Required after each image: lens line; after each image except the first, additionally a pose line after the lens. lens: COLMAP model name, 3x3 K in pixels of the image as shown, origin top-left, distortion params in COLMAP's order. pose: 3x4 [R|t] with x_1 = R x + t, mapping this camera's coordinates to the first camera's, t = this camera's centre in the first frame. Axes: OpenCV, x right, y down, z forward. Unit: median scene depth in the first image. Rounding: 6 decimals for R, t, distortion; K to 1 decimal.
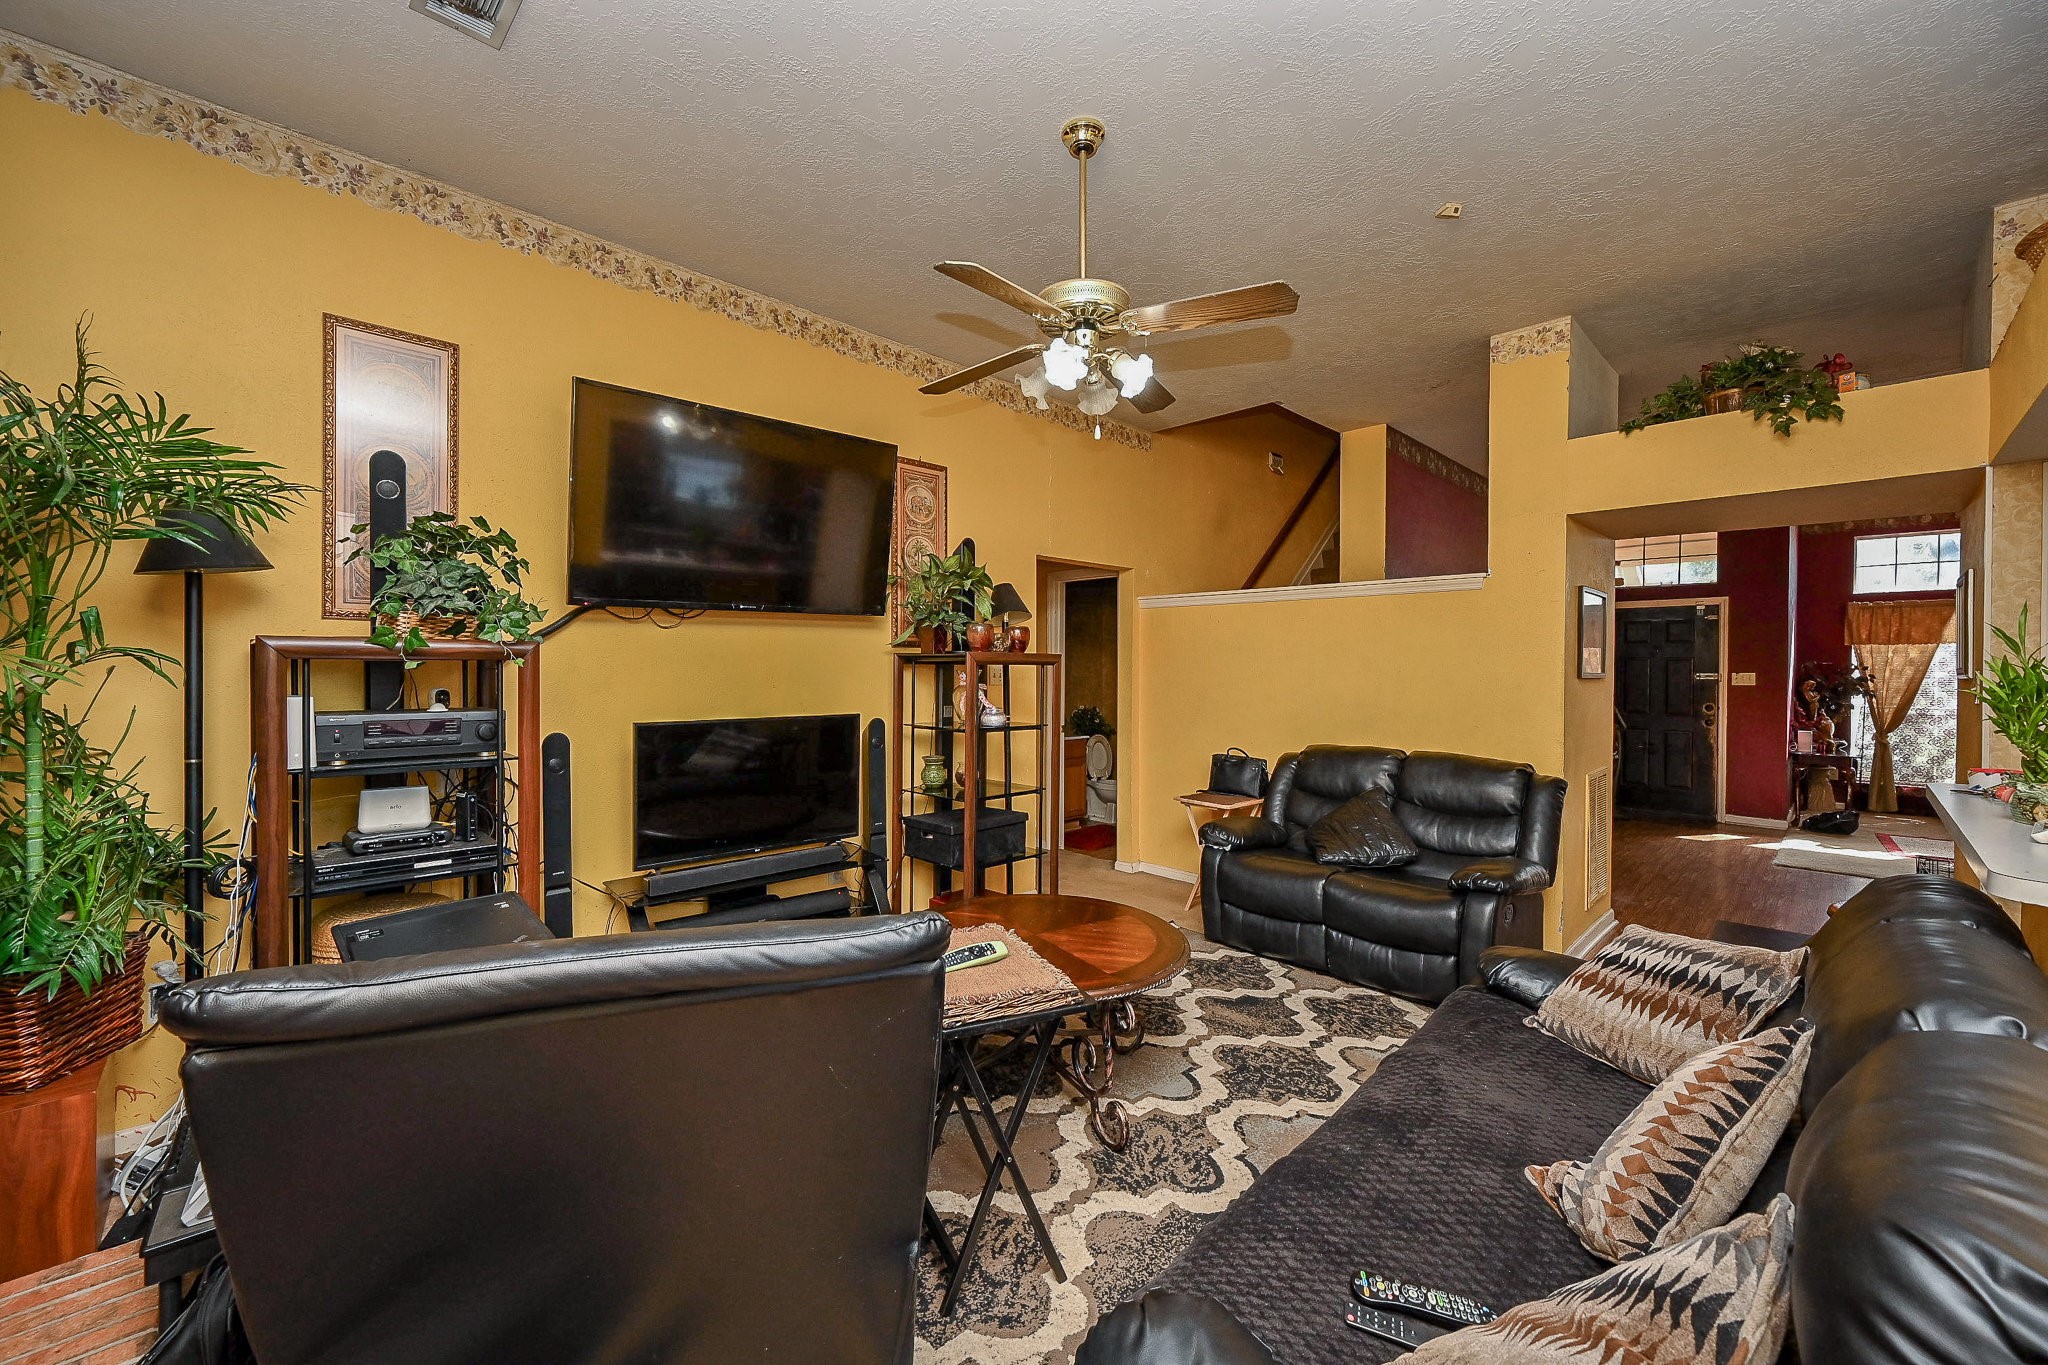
lens RADIAL K [[825.1, 0, 1020.2], [0, 825.1, 674.3], [0, 0, 1]] dist [0.002360, 0.000244]
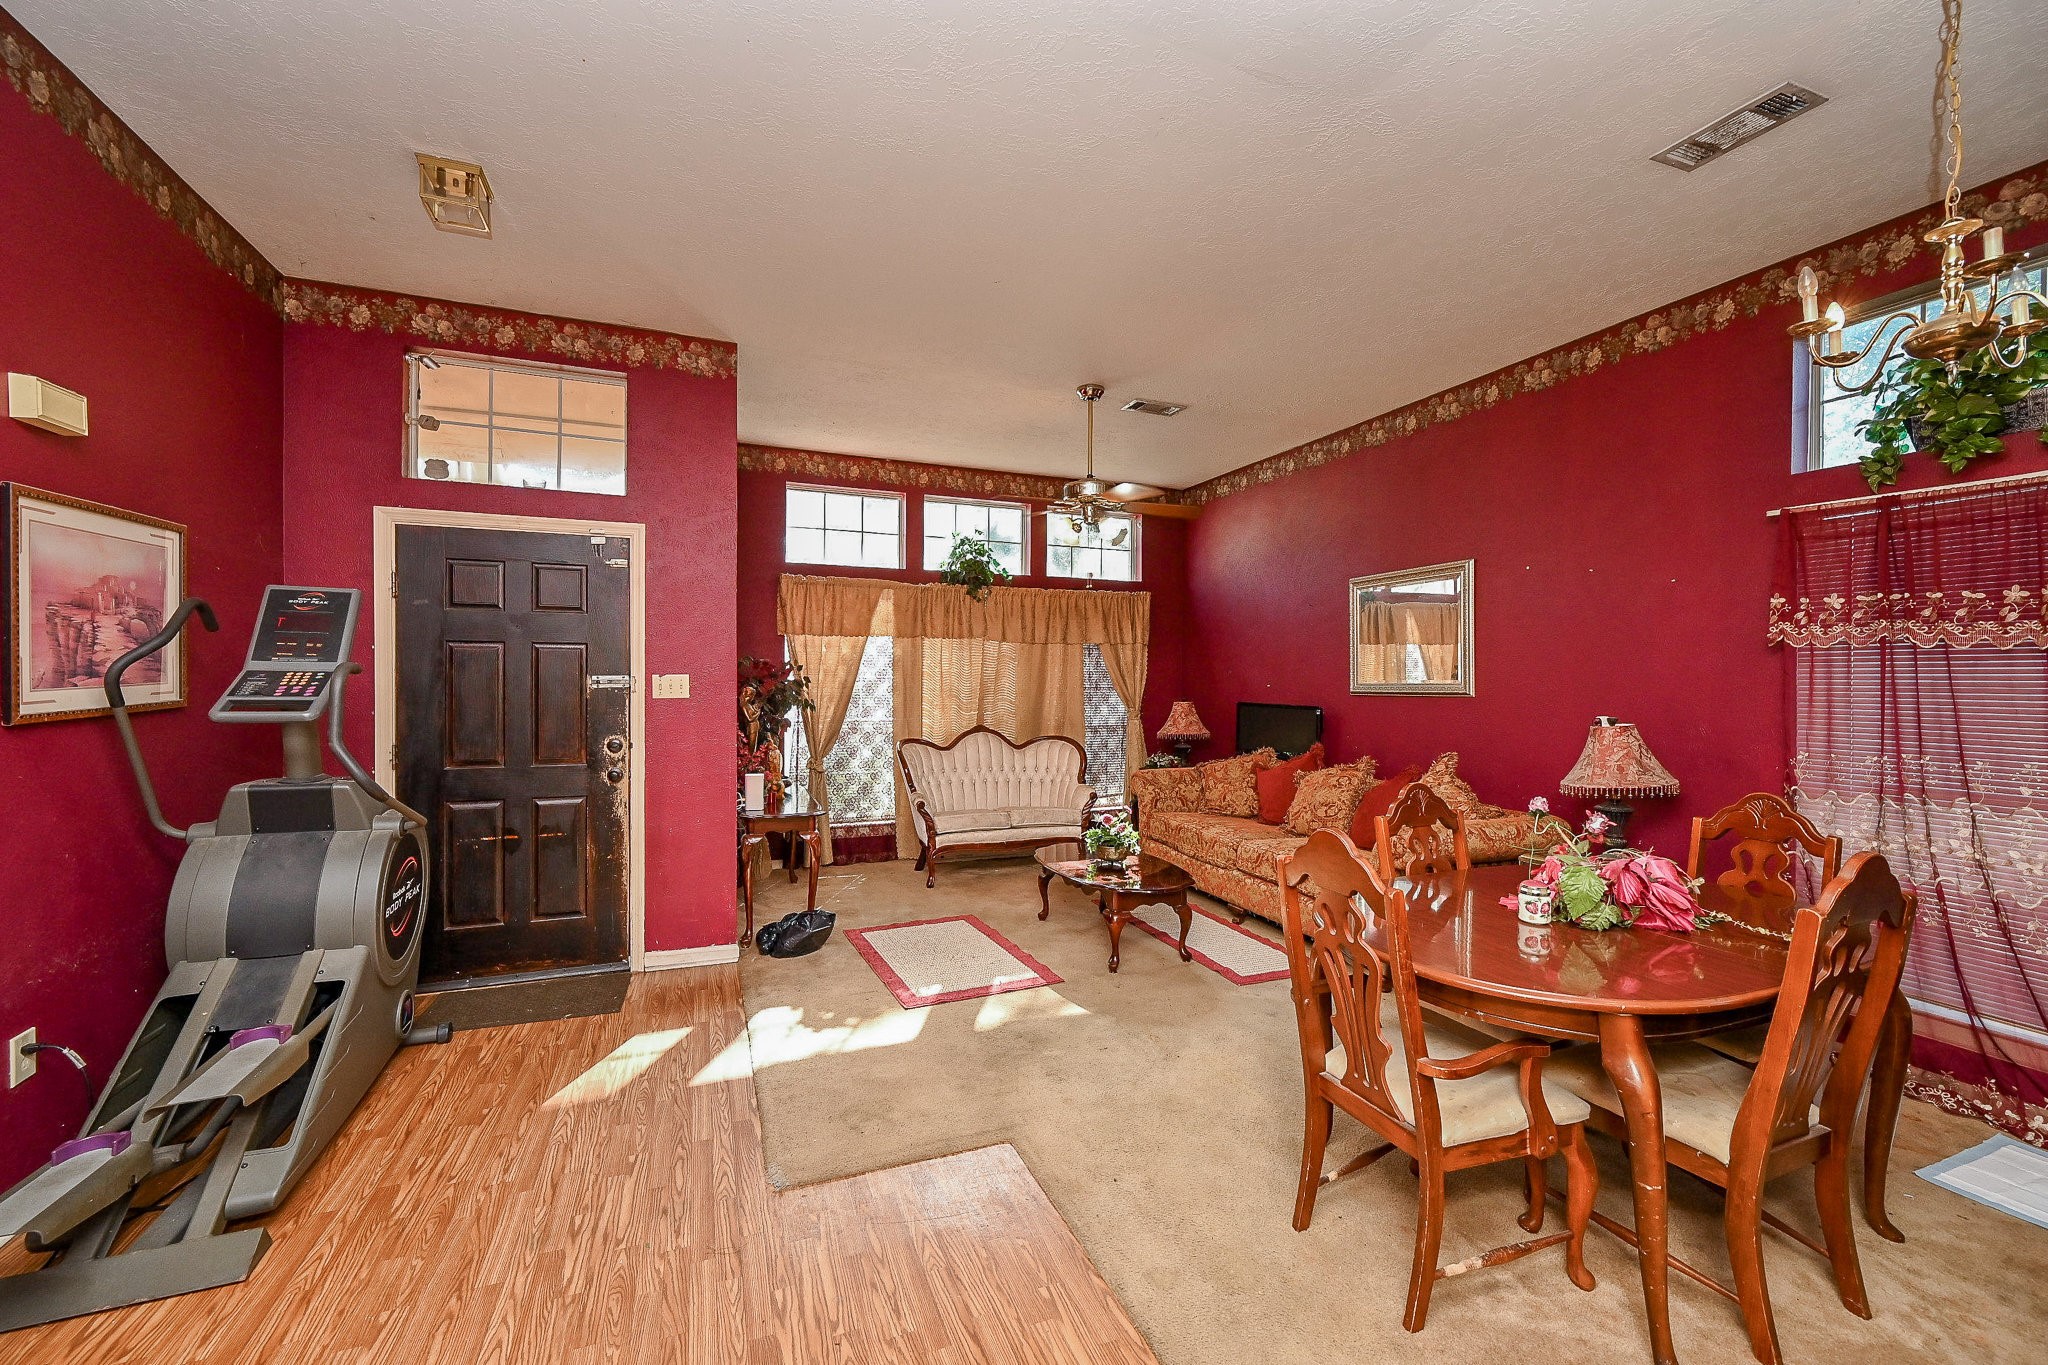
lens RADIAL K [[805.9, 0, 1027.7], [0, 805.9, 683.0], [0, 0, 1]] dist [0.001201, 0.000162]
pose [[0.381417, -0.009134, 0.924358, 0.467435], [0.003432, 0.999958, 0.008465, 0.000454], [-0.924397, -0.000057, 0.381433, 0.568982]]
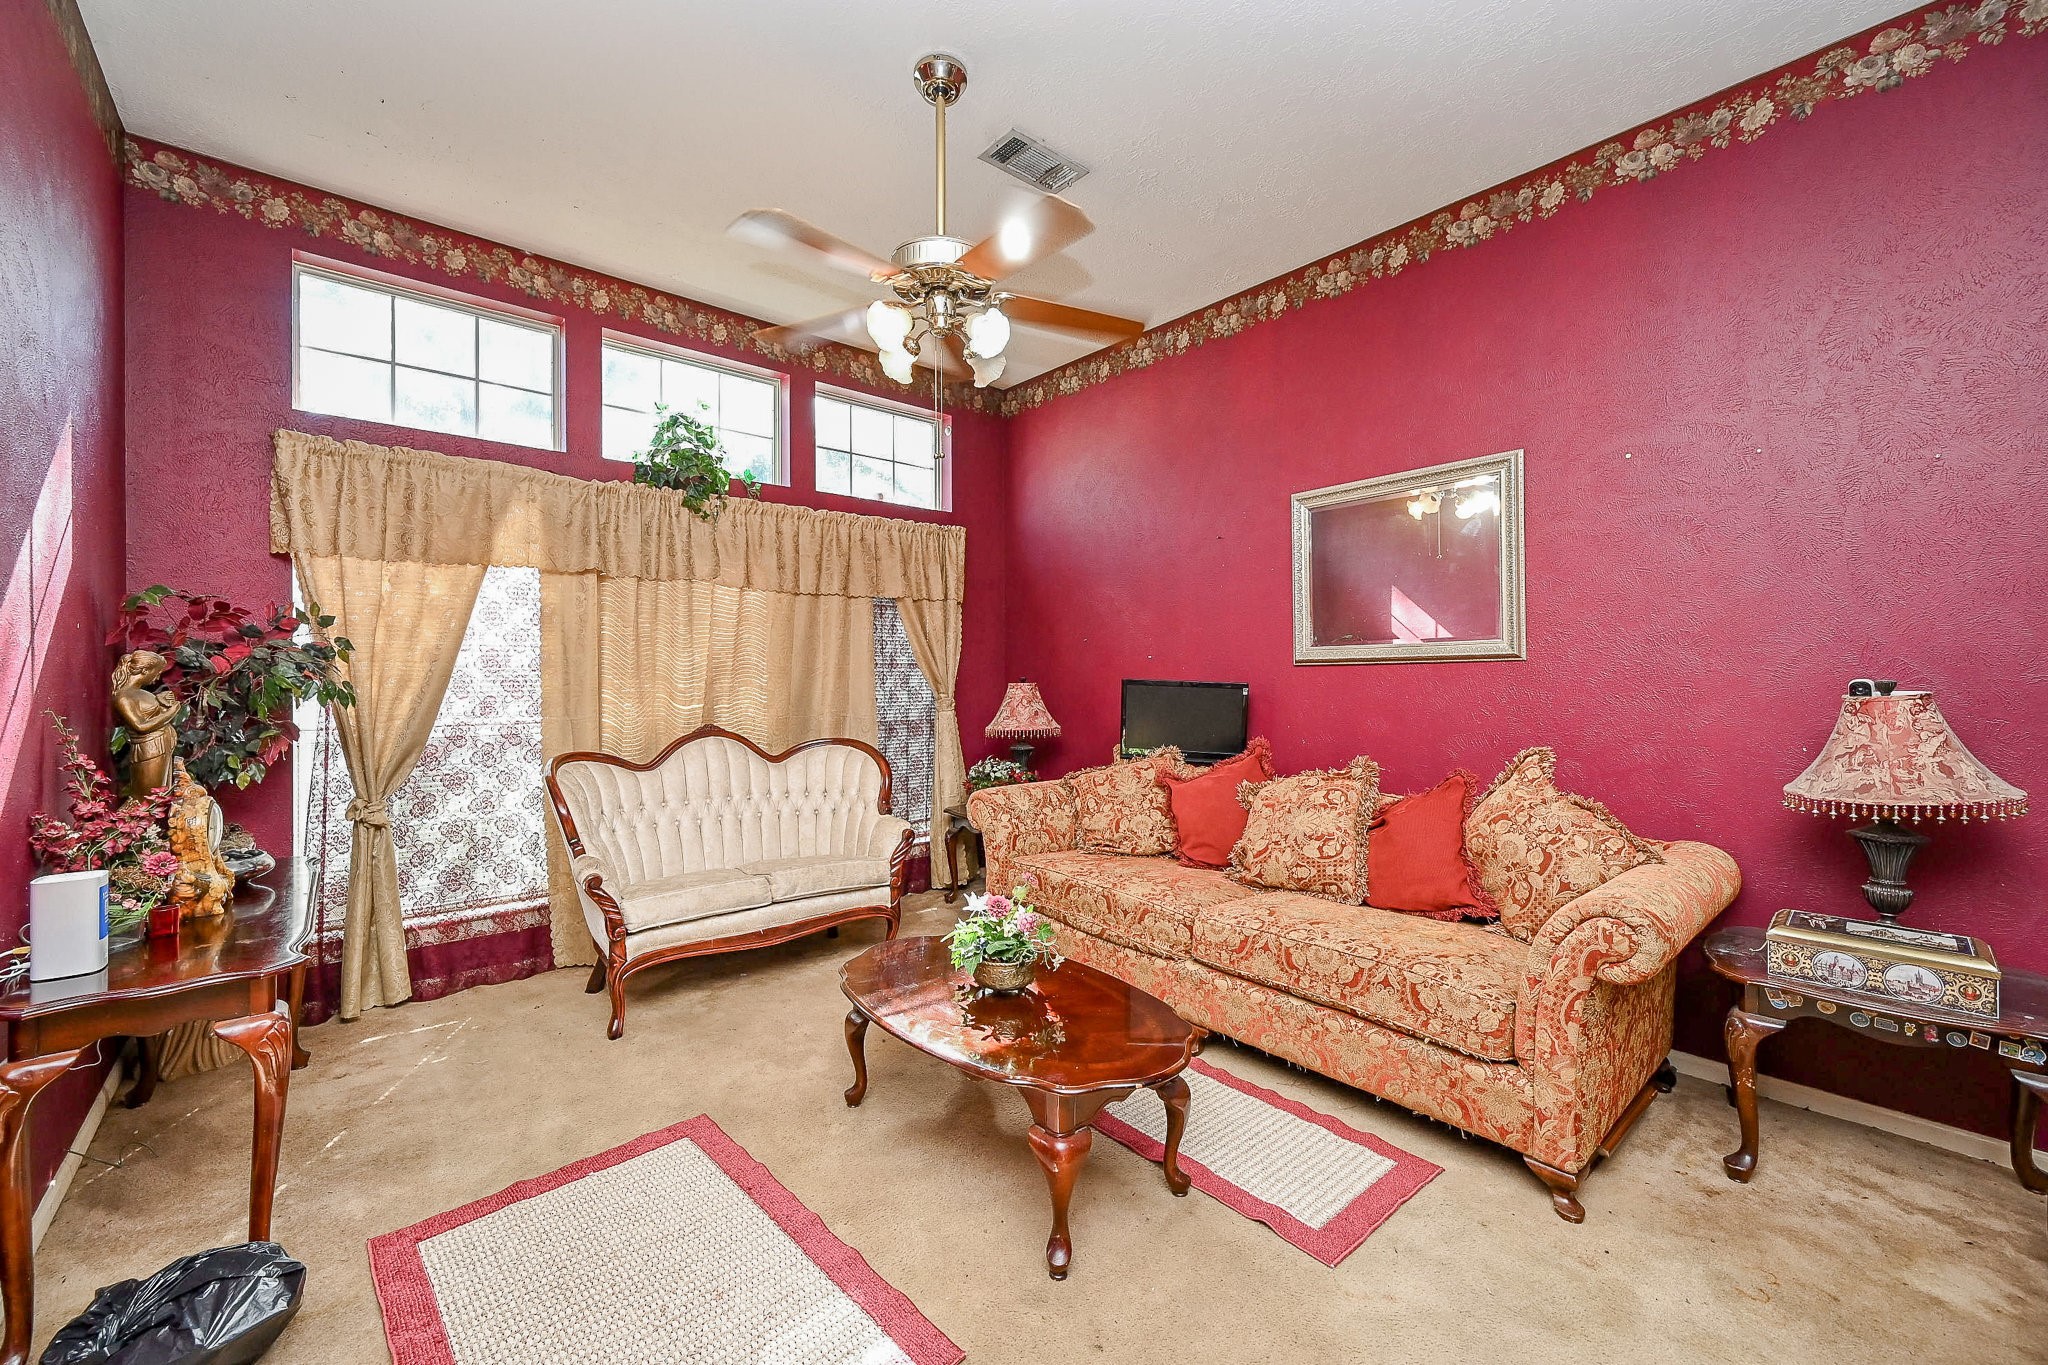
lens RADIAL K [[825.1, 0, 1020.2], [0, 825.1, 674.3], [0, 0, 1]] dist [0.002360, 0.000244]
pose [[0.070296, -0.007262, 0.997500, 0.703658], [0.010242, 0.999926, 0.006558, 0.016865], [-0.997474, 0.009756, 0.070365, 0.693666]]
